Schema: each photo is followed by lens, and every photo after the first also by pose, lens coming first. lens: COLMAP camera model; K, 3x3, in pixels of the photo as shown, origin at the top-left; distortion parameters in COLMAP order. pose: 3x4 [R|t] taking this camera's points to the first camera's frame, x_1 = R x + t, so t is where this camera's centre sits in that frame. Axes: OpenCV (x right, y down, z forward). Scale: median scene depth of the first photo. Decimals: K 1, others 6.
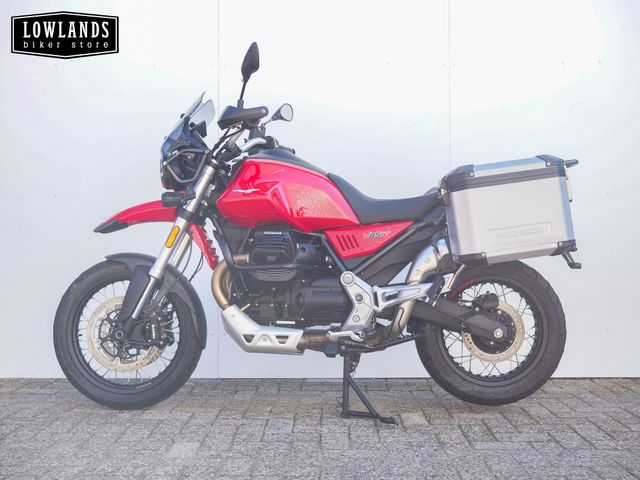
lens RADIAL K [[740.9, 0, 321.8], [0, 740.9, 237.7], [0, 0, 1]] dist [-0.007084, 0.000000]
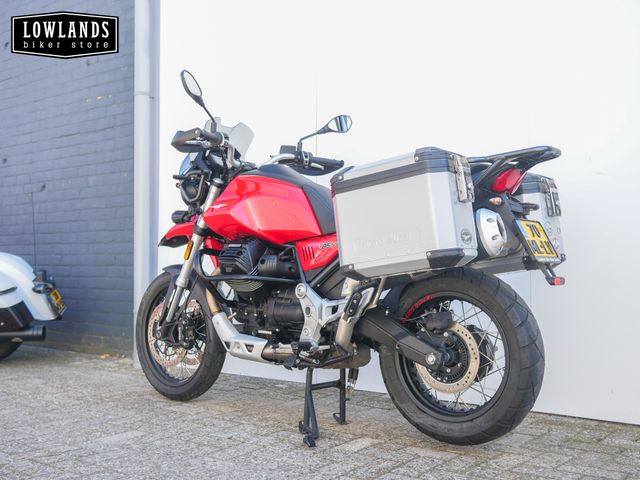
lens RADIAL K [[740.9, 0, 318.5], [0, 740.9, 241.0], [0, 0, 1]] dist [-0.007084, 0.000000]
pose [[0.779390, -0.020831, -0.626193, 0.660774], [0.010541, 0.999742, -0.020137, 0.009245], [0.626451, 0.009094, 0.779408, 0.245123]]
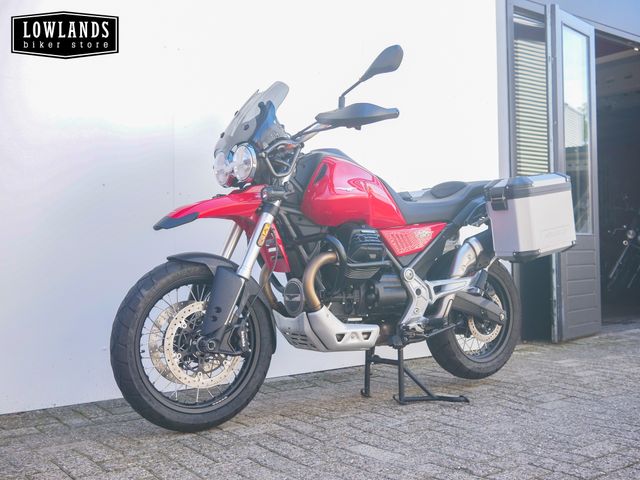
lens RADIAL K [[740.9, 0, 320.9], [0, 740.9, 244.2], [0, 0, 1]] dist [-0.007084, 0.000000]
pose [[0.788738, -0.001492, 0.614728, -0.714507], [-0.003643, 0.999968, 0.007101, 0.004179], [-0.614719, -0.007841, 0.788707, 0.229531]]
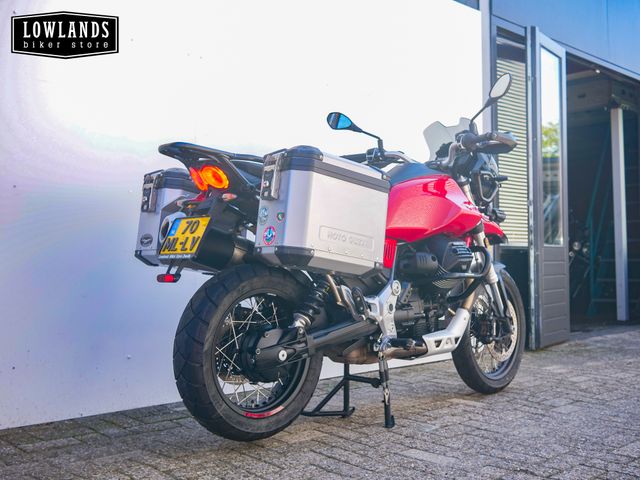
lens RADIAL K [[740.9, 0, 316.8], [0, 740.9, 241.3], [0, 0, 1]] dist [-0.007084, 0.000000]
pose [[0.720370, 0.016437, 0.693395, -0.915438], [-0.015044, 0.999854, -0.008072, 0.001871], [-0.693427, -0.004617, 0.720512, 0.361565]]
